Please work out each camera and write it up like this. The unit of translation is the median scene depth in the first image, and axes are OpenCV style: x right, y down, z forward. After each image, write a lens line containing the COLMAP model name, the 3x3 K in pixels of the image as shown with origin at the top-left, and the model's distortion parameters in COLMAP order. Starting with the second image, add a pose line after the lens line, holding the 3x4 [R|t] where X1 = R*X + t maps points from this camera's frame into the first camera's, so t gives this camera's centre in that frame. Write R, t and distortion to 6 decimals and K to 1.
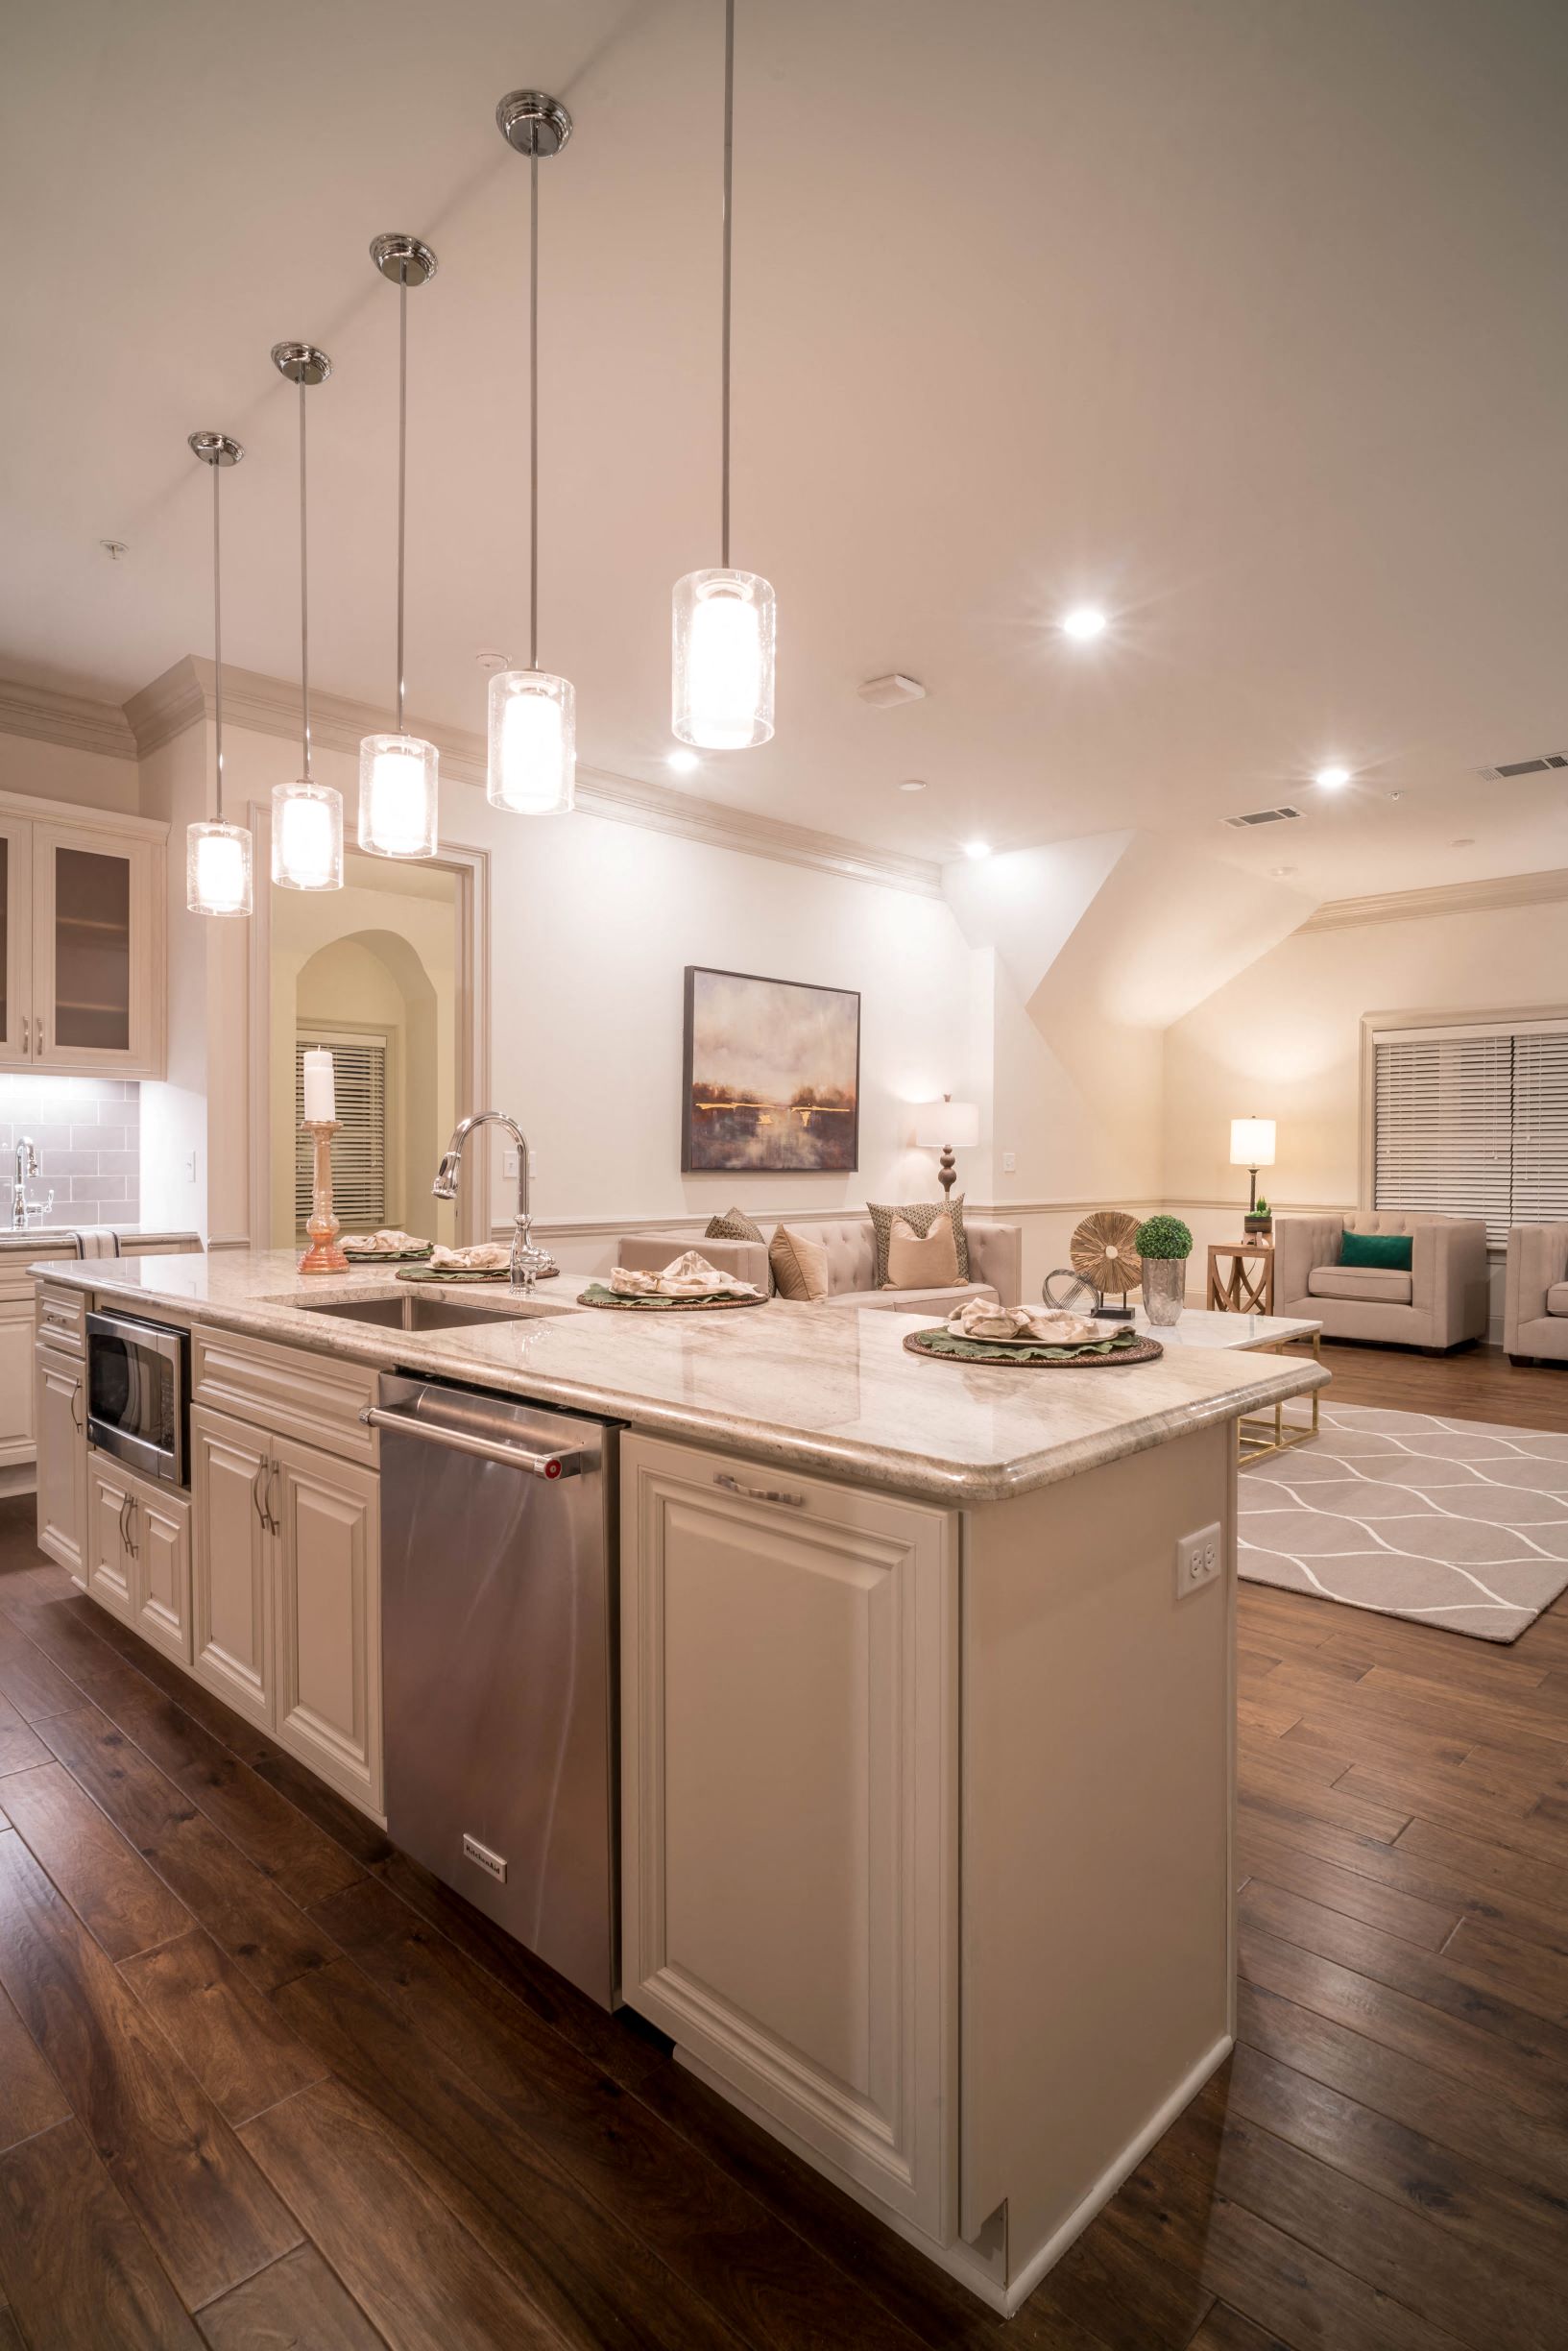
lens RADIAL K [[1217.9, 0, 802.2], [0, 1217.9, 1168.3], [0, 0, 1]] dist [-0.003839, -0.002786]
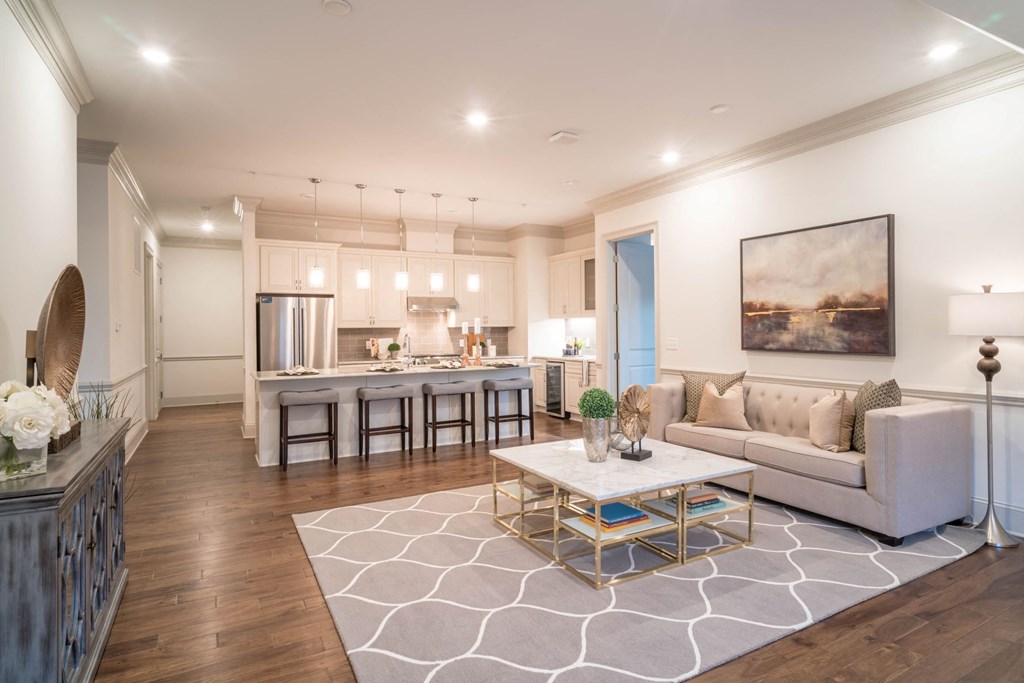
lens RADIAL K [[530.5, 0, 501.4], [0, 530.5, 326.8], [0, 0, 1]] dist [-0.003839, -0.002786]
pose [[-0.297369, -0.005632, -0.954746, 0.771183], [-0.001710, 0.999984, -0.005366, -0.026885], [0.954761, 0.000037, -0.297374, 0.870217]]
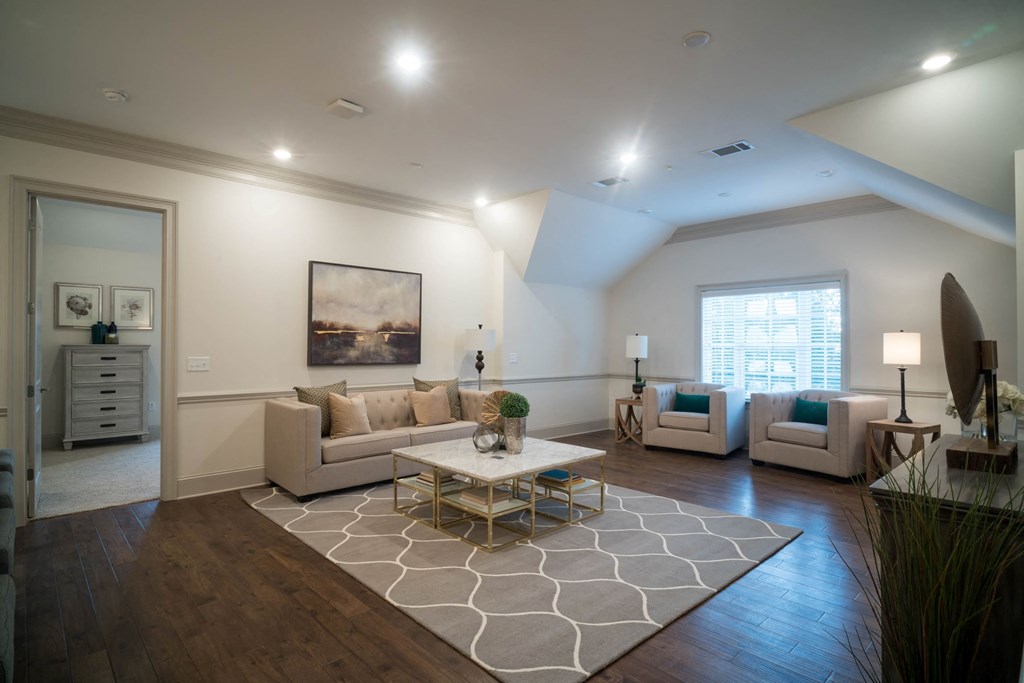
lens RADIAL K [[530.5, 0, 520.8], [0, 530.5, 339.9], [0, 0, 1]] dist [-0.003839, -0.002786]
pose [[0.999288, -0.003699, -0.037552, 0.270097], [0.002916, 0.999777, -0.020903, -0.019655], [0.037621, 0.020778, 0.999076, 0.160876]]
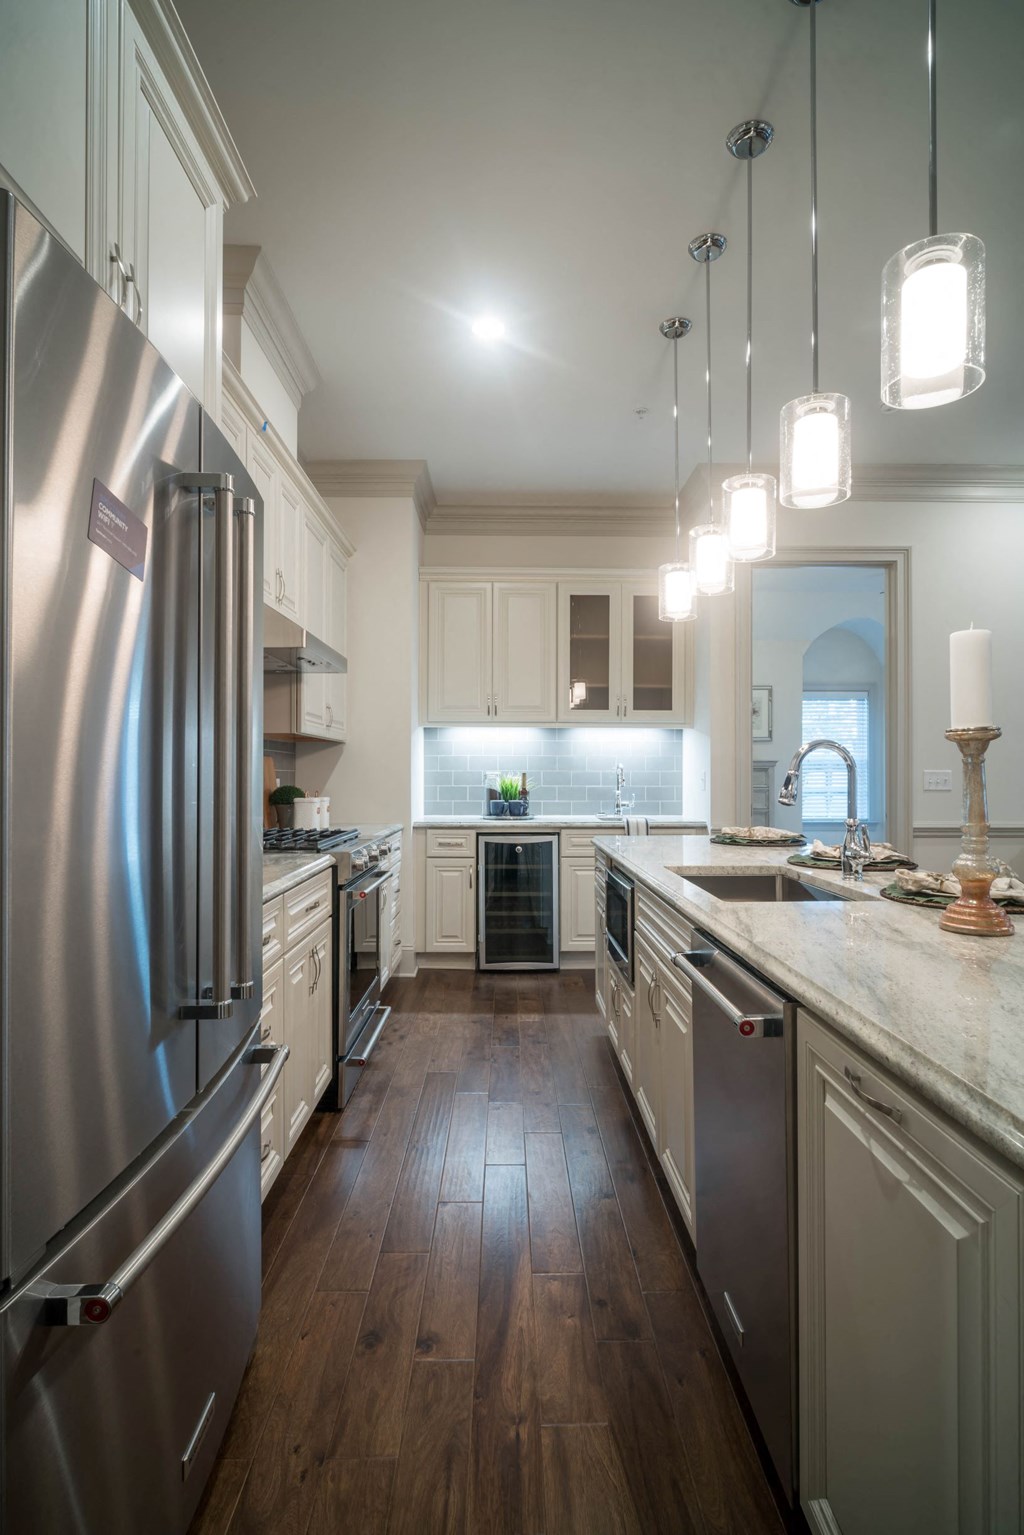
lens RADIAL K [[795.2, 0, 508.8], [0, 795.2, 765.2], [0, 0, 1]] dist [-0.003839, -0.002786]
pose [[0.700725, -0.009248, -0.713371, 0.047864], [-0.006119, 0.999801, -0.018972, -0.000419], [0.713405, 0.017660, 0.700530, 0.062848]]
